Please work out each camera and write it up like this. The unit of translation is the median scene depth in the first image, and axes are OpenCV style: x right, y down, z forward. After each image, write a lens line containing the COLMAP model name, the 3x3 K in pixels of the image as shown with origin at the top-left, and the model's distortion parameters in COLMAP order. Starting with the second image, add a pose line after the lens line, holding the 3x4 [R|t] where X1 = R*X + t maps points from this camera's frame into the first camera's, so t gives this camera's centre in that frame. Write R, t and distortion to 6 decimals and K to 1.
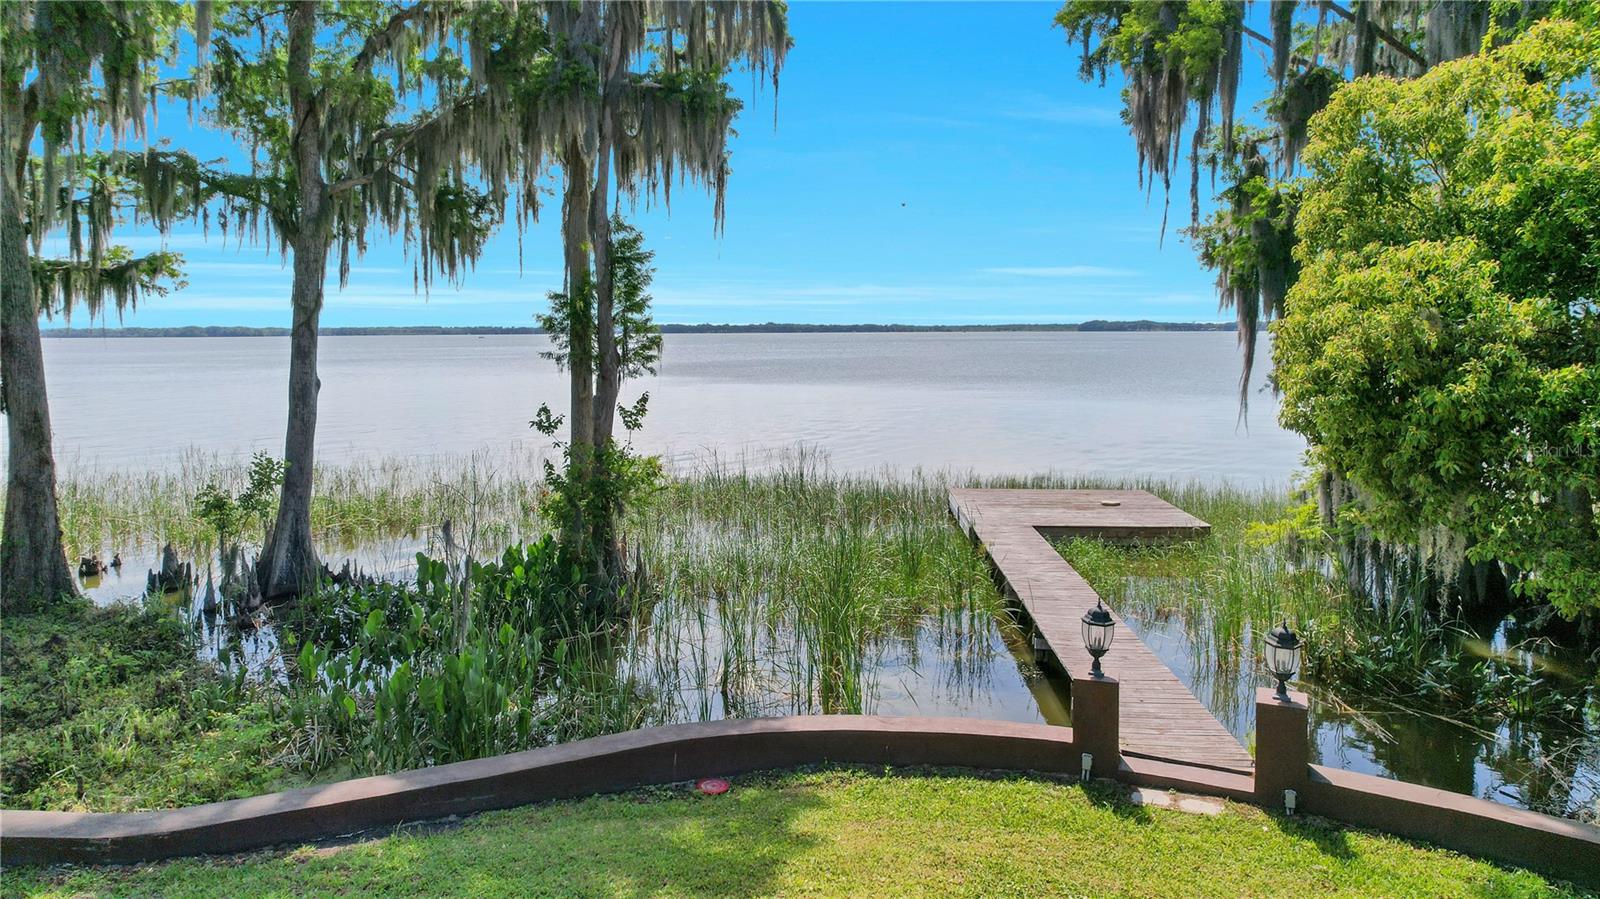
lens RADIAL K [[1104.7, 0, 801.1], [0, 1104.7, 357.7], [0, 0, 1]] dist [0.001939, 0.002420]
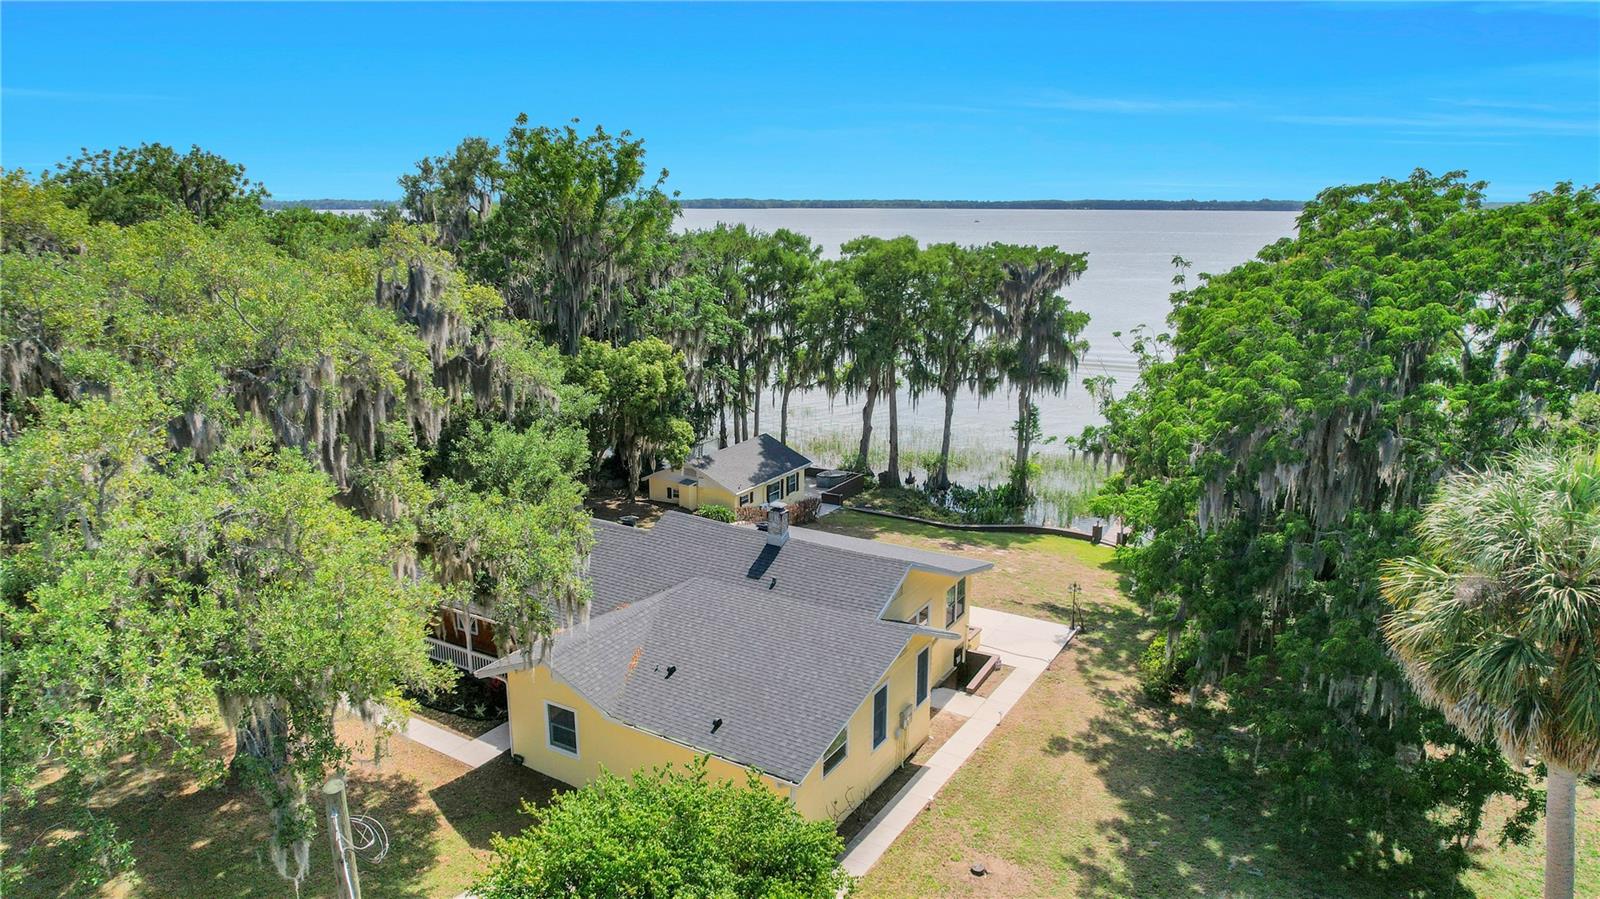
lens RADIAL K [[1036.7, 0, 785.6], [0, 1036.7, 450.3], [0, 0, 1]] dist [-0.009209, 0.045452]
pose [[0.902338, 0.108696, -0.417099, 0.561947], [-0.017840, 0.976270, 0.215821, -0.708915], [0.430661, -0.187303, 0.882864, -2.495310]]
